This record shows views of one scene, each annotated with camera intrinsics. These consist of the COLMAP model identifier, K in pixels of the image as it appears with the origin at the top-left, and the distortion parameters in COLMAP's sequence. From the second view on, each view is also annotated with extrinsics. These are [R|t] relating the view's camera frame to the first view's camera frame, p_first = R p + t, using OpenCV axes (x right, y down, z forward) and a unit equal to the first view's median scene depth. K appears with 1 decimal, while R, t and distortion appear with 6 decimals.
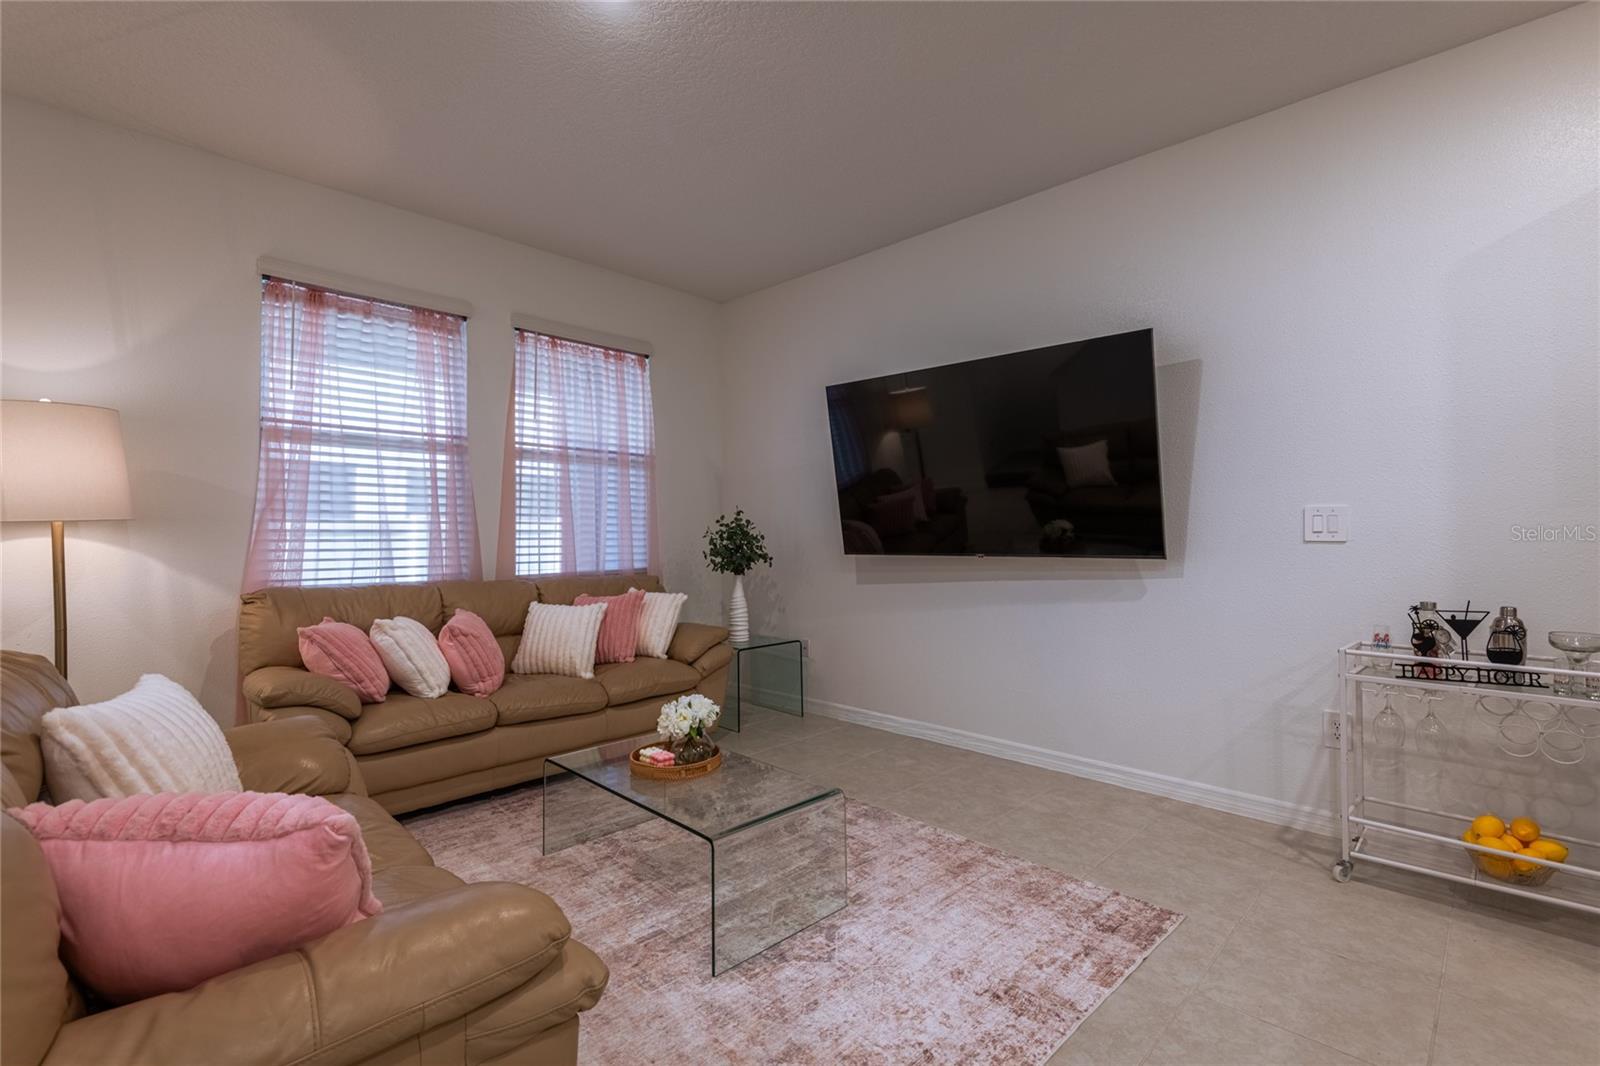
lens RADIAL K [[726.1, 0, 820.4], [0, 726.1, 526.6], [0, 0, 1]] dist [0.008417, -0.000372]
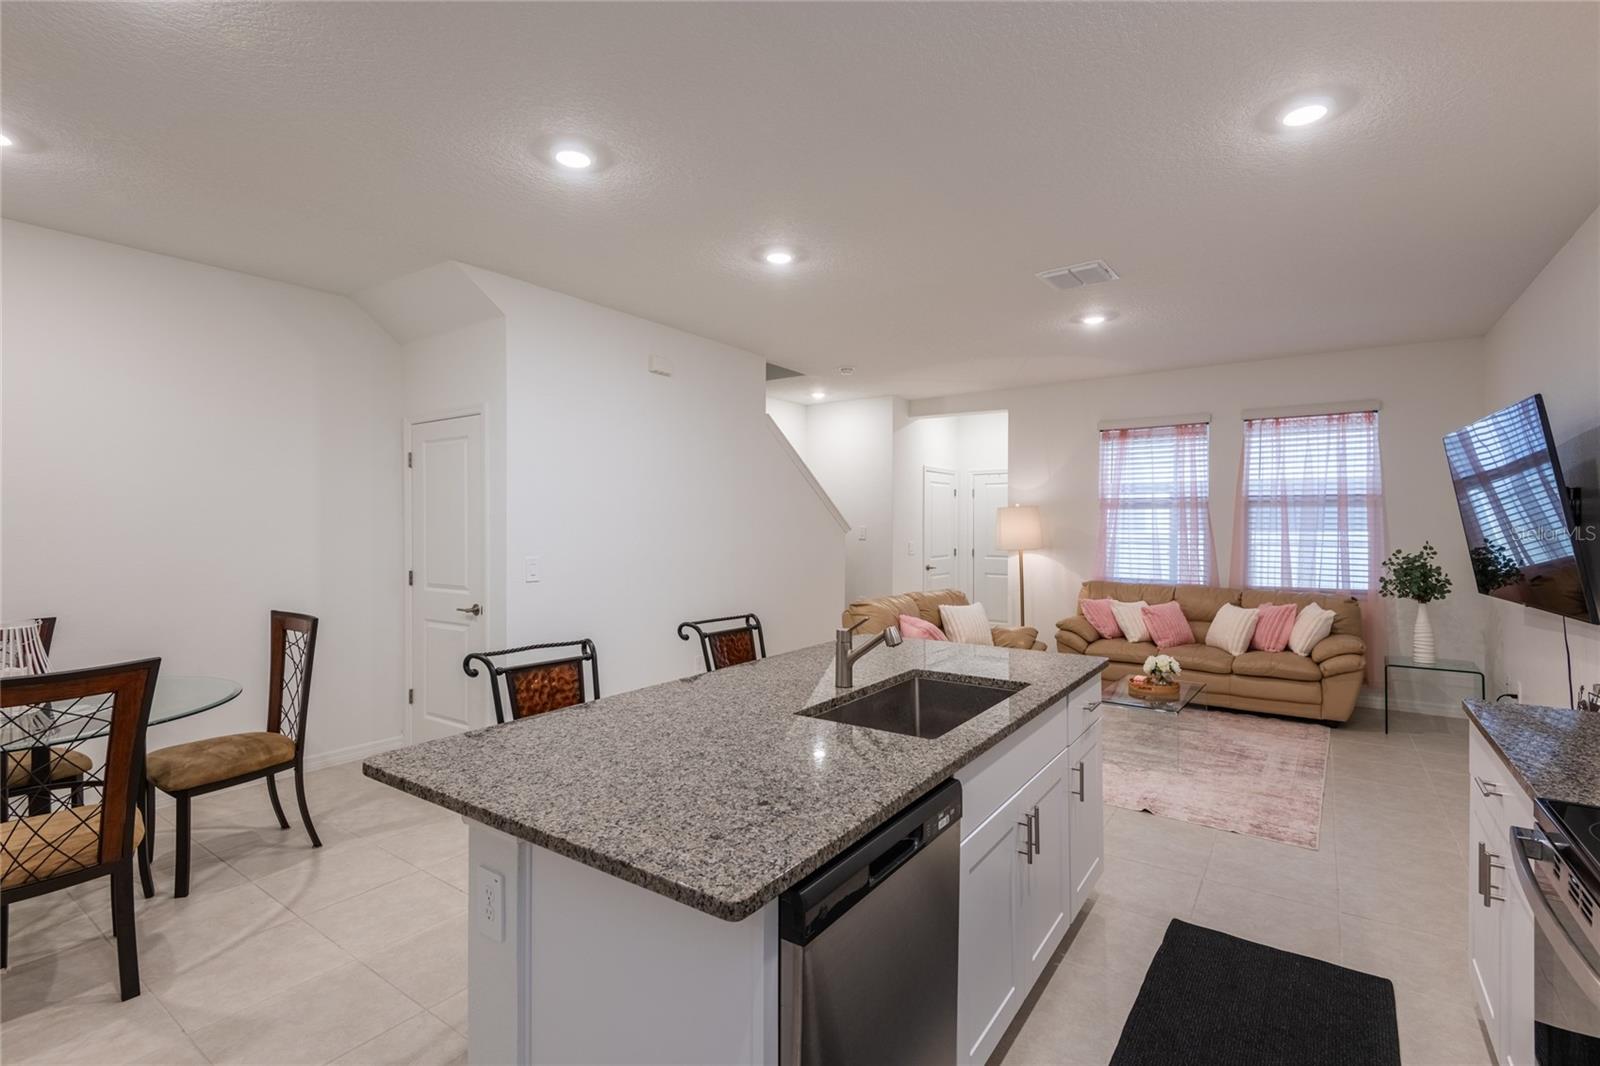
lens RADIAL K [[731.3, 0, 805.7], [0, 731.3, 522.1], [0, 0, 1]] dist [0.036512, -0.027535]
pose [[0.154692, -0.000909, -0.987962, 1.265654], [0.008675, 0.999962, 0.000438, -0.096815], [0.987925, -0.008638, 0.154694, -0.171475]]
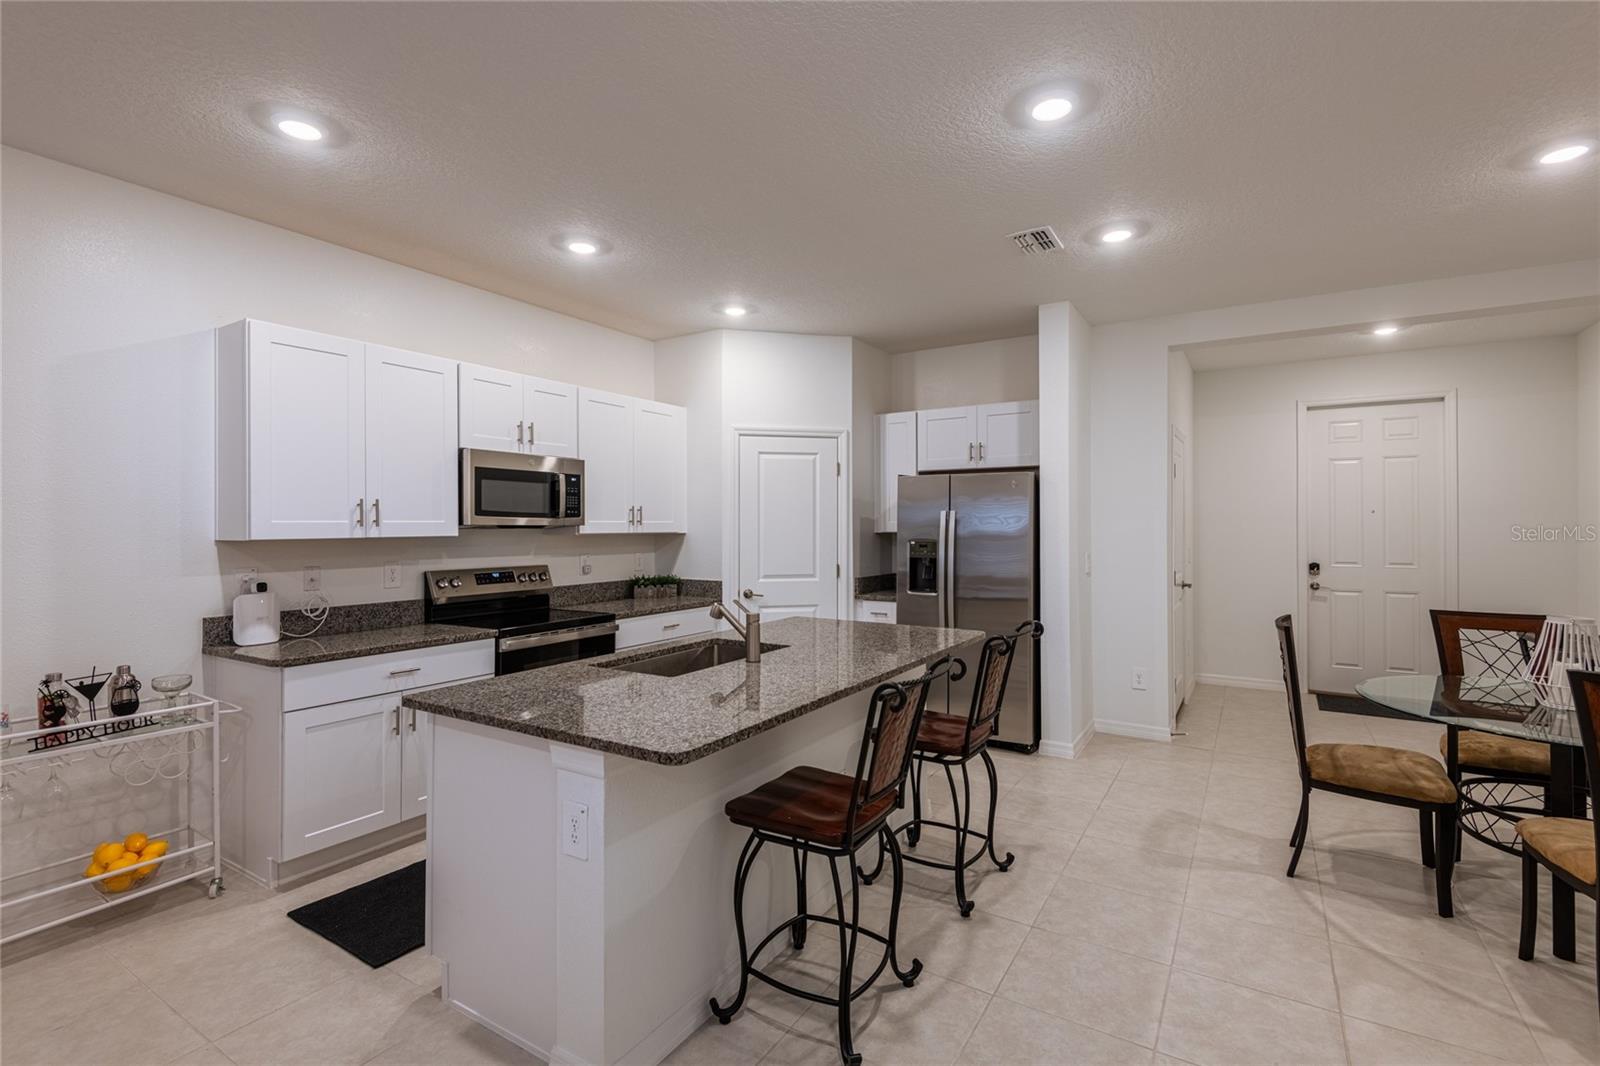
lens RADIAL K [[723.5, 0, 796.2], [0, 723.5, 521.8], [0, 0, 1]] dist [0.024532, -0.014656]
pose [[-0.195980, 0.004175, 0.980599, -0.339554], [-0.009640, 0.999934, -0.006184, -0.095816], [-0.980561, -0.010665, -0.195927, 0.103788]]
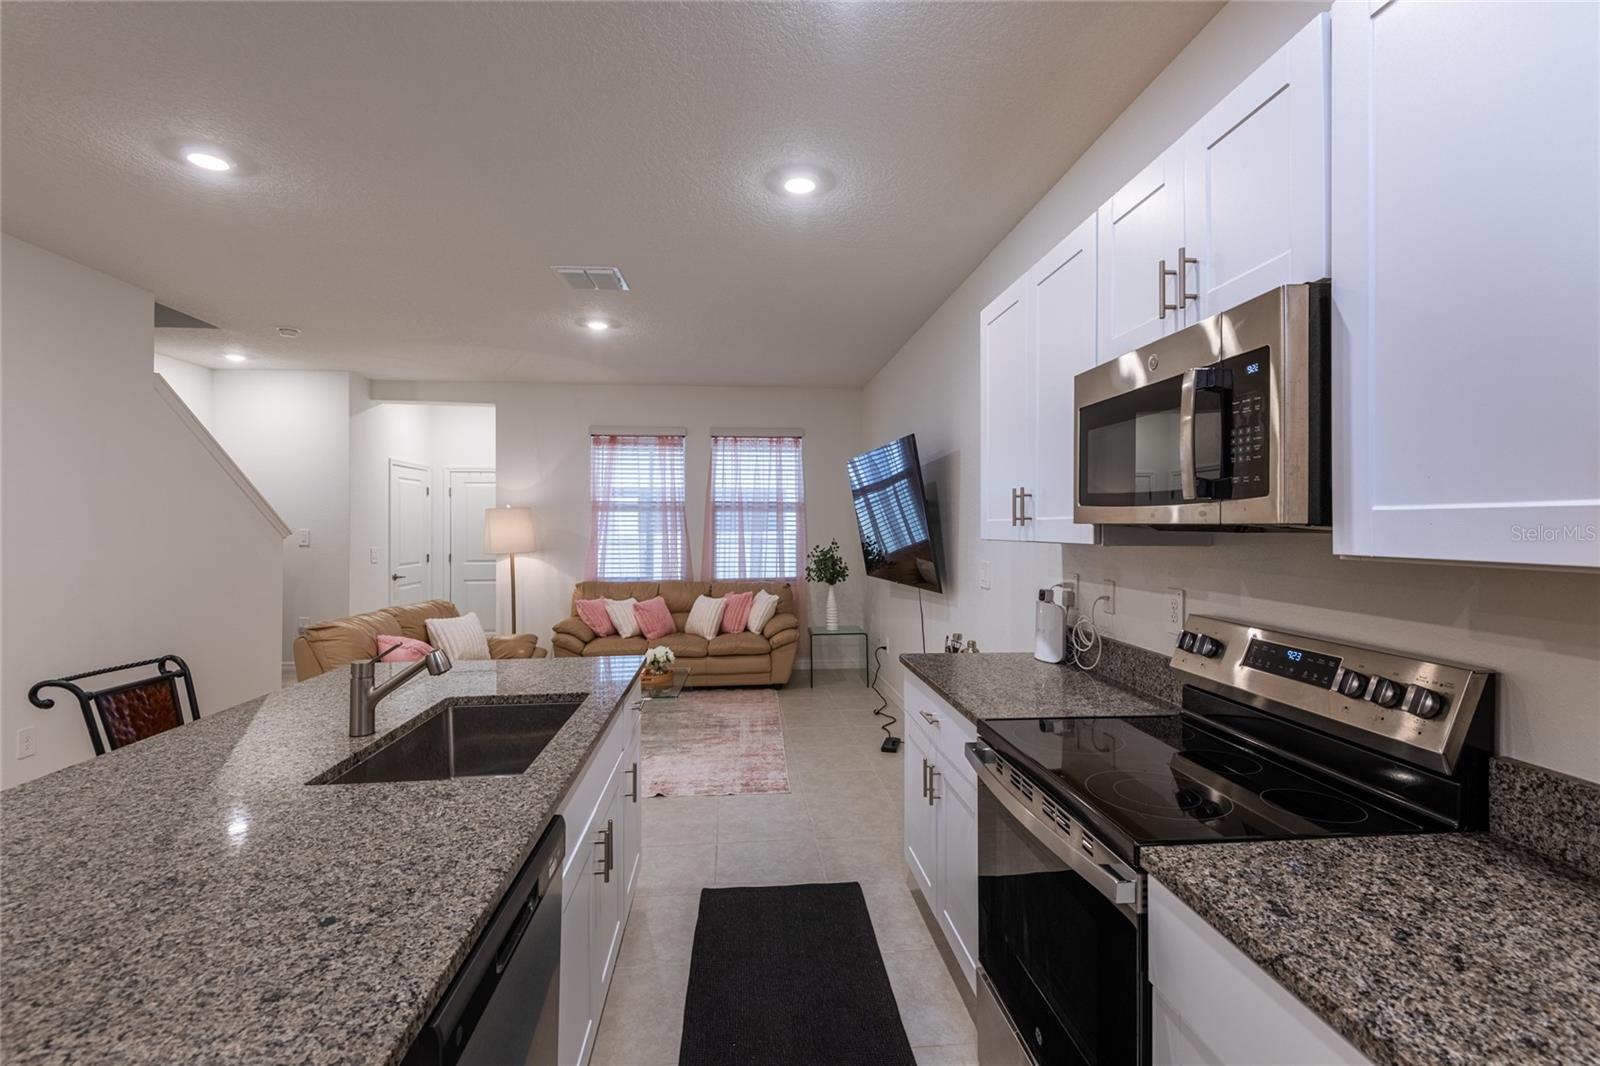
lens RADIAL K [[727.1, 0, 807.4], [0, 727.1, 524.9], [0, 0, 1]] dist [0.035367, -0.020271]
pose [[0.760362, -0.000479, -0.649500, 1.185993], [0.007200, 0.999944, 0.007692, -0.098266], [0.649460, -0.010525, 0.760323, -0.233995]]
